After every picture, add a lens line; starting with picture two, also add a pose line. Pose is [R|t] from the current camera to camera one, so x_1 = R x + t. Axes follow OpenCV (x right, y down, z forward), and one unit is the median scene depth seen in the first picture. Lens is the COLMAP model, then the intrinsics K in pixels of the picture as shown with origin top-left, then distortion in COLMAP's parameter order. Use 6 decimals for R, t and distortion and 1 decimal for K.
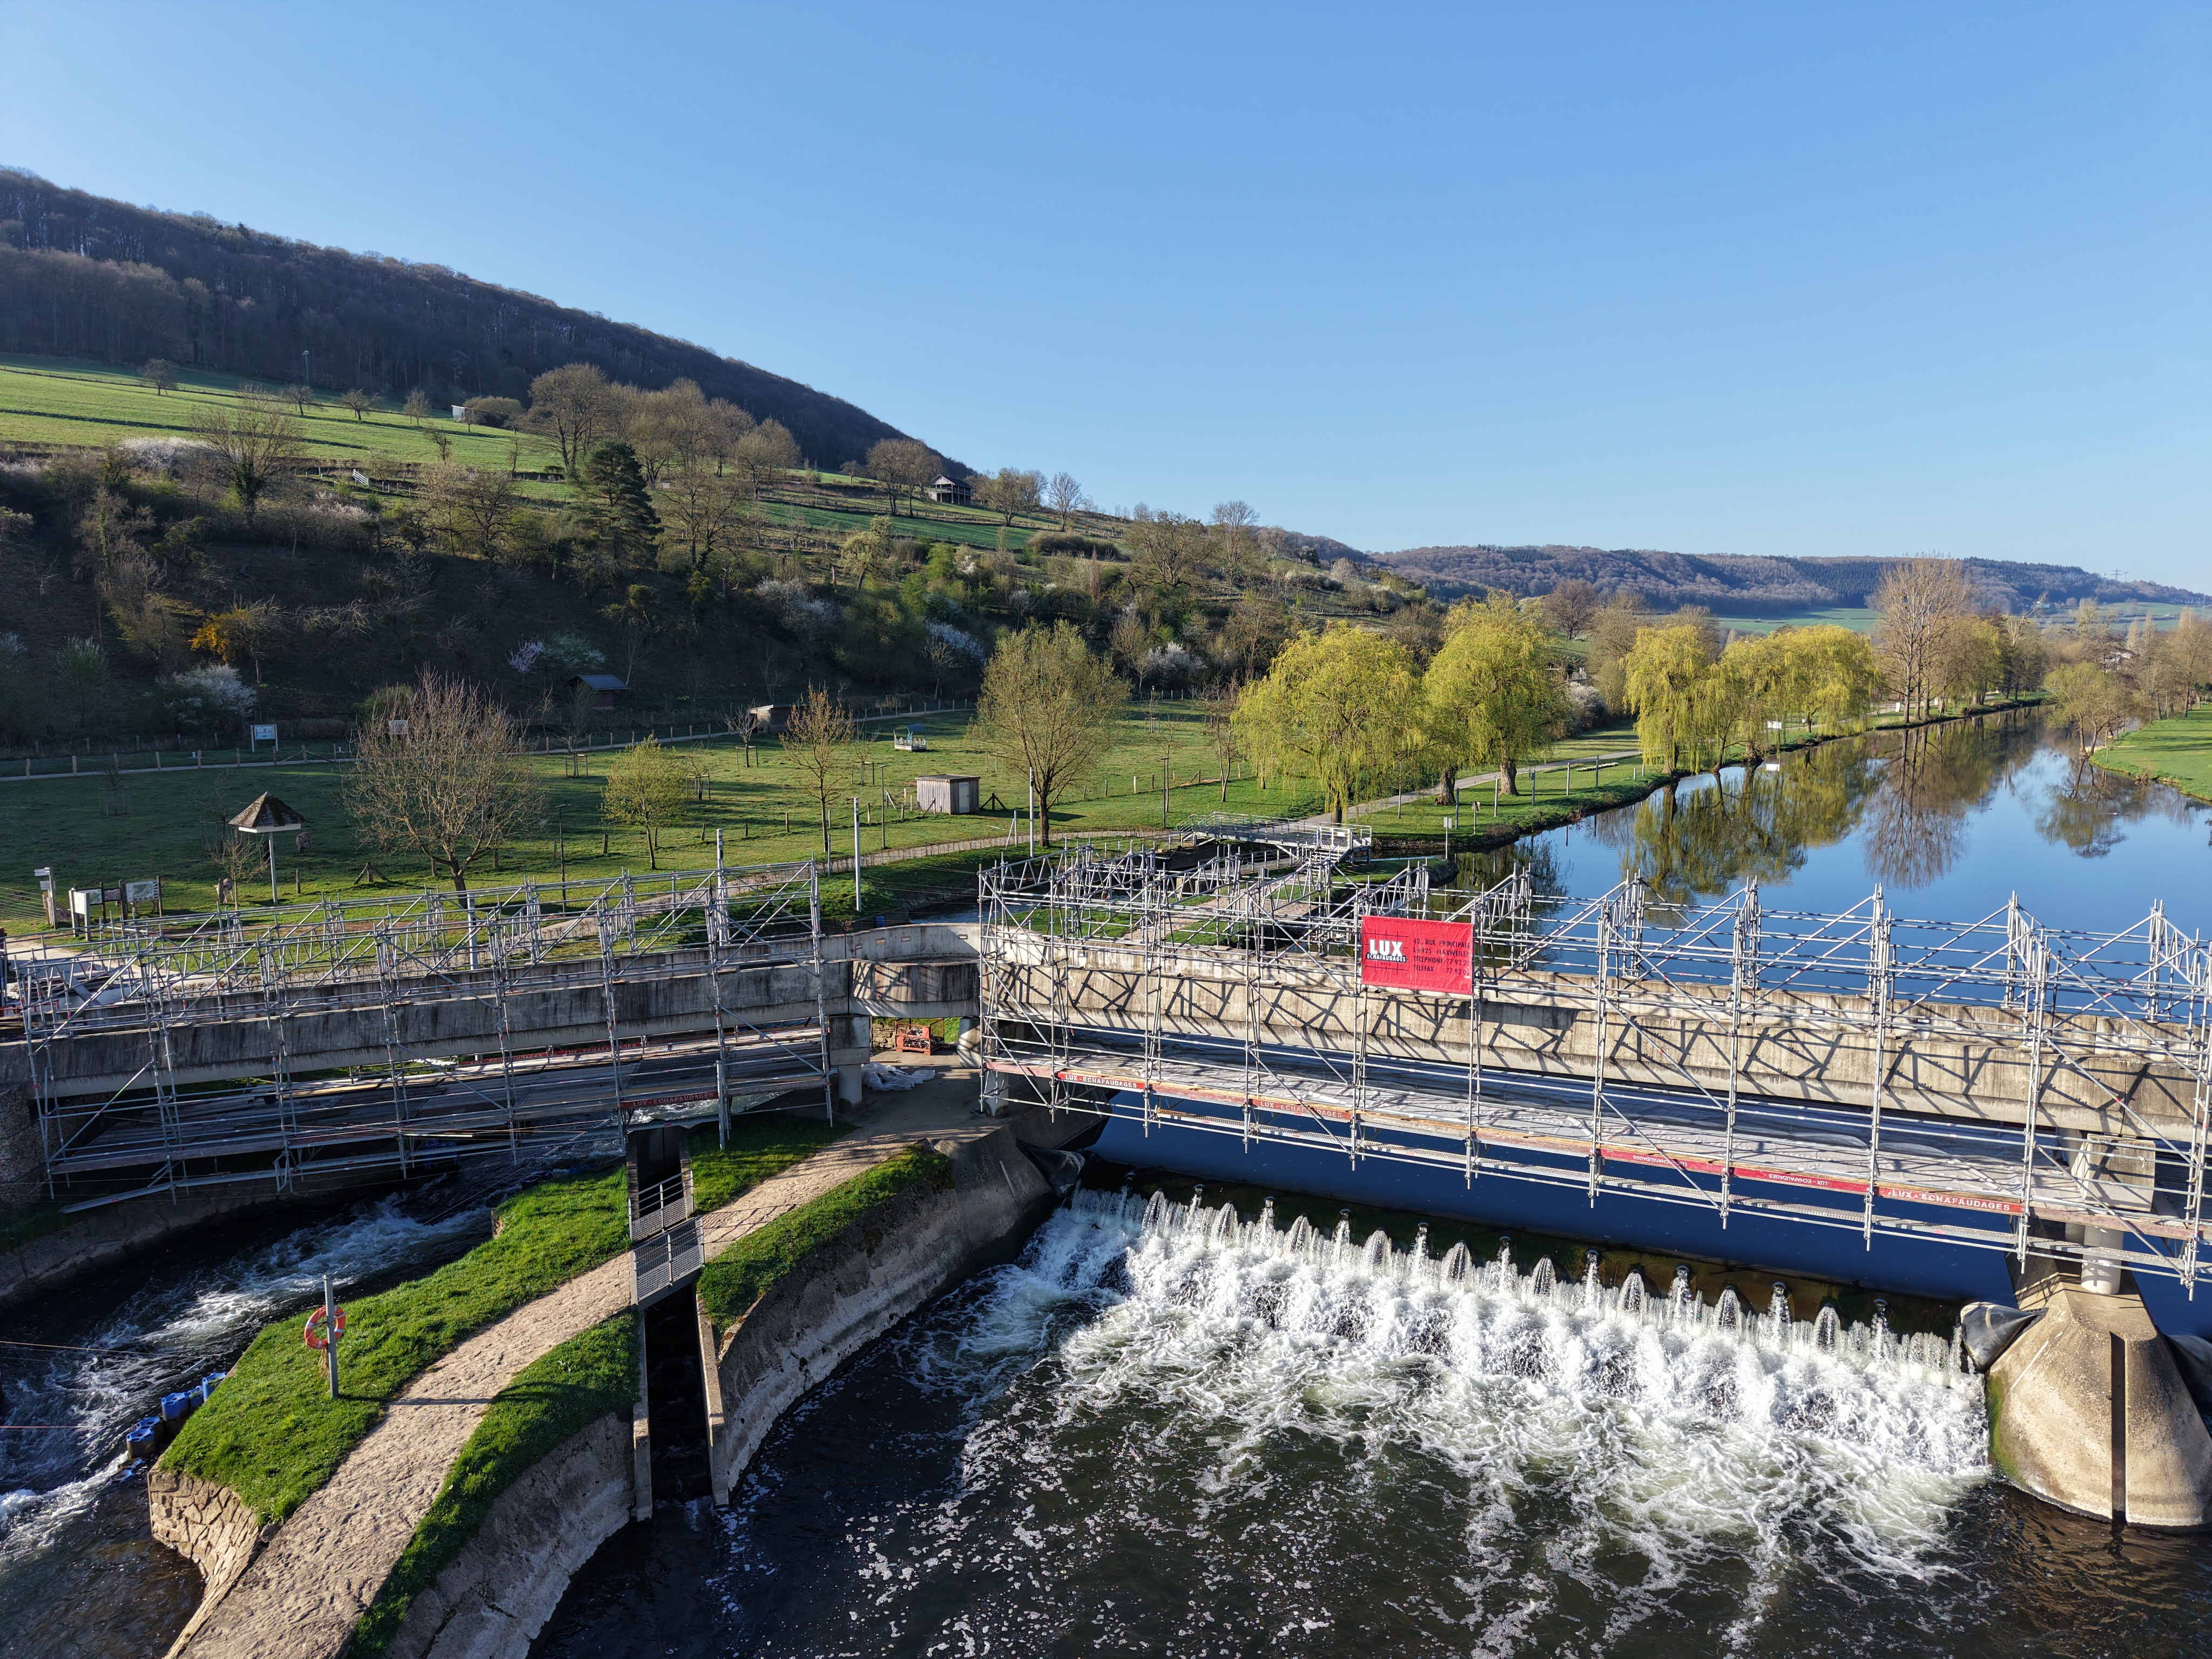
lens RADIAL K [[1464.3, 0, 1115.2], [0, 1464.3, 804.8], [0, 0, 1]] dist [0.020997, -0.028646]
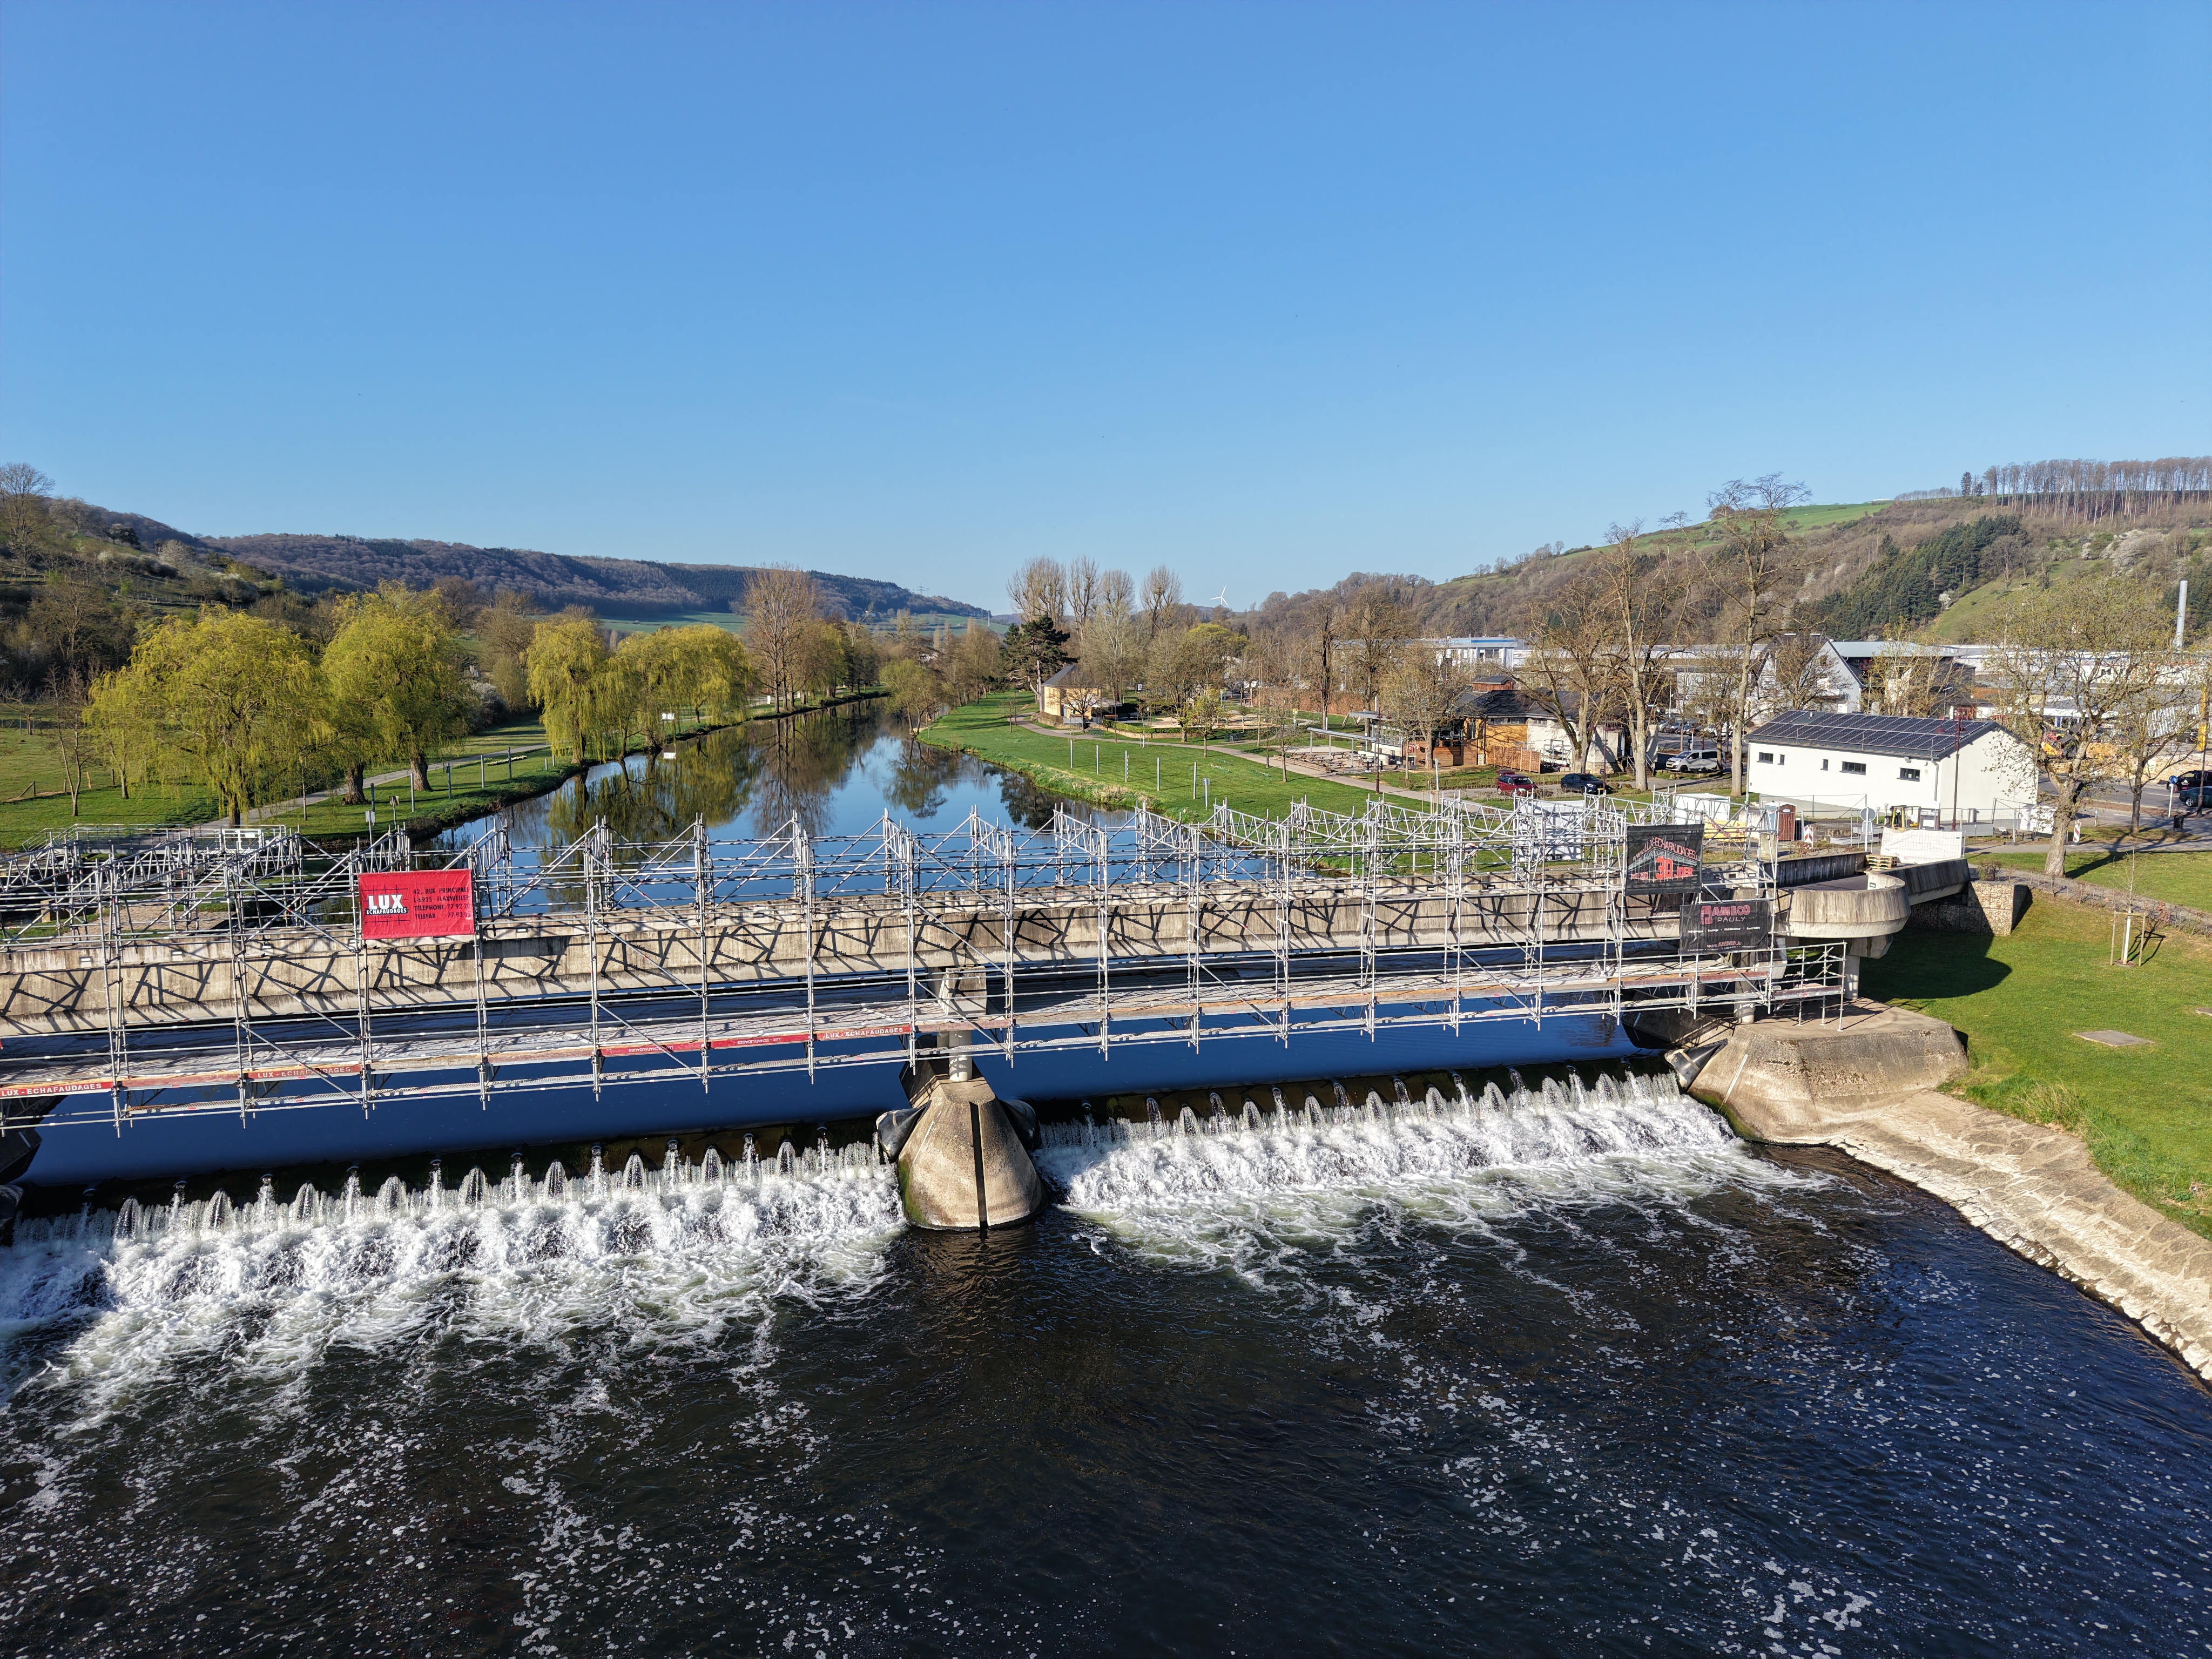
lens RADIAL K [[1464.3, 0, 1109.2], [0, 1464.3, 822.0], [0, 0, 1]] dist [0.020997, -0.028646]
pose [[0.752840, -0.074637, 0.653958, -0.102137], [0.067301, 0.997071, 0.036321, 0.033446], [-0.654754, 0.016668, 0.755658, -0.133343]]
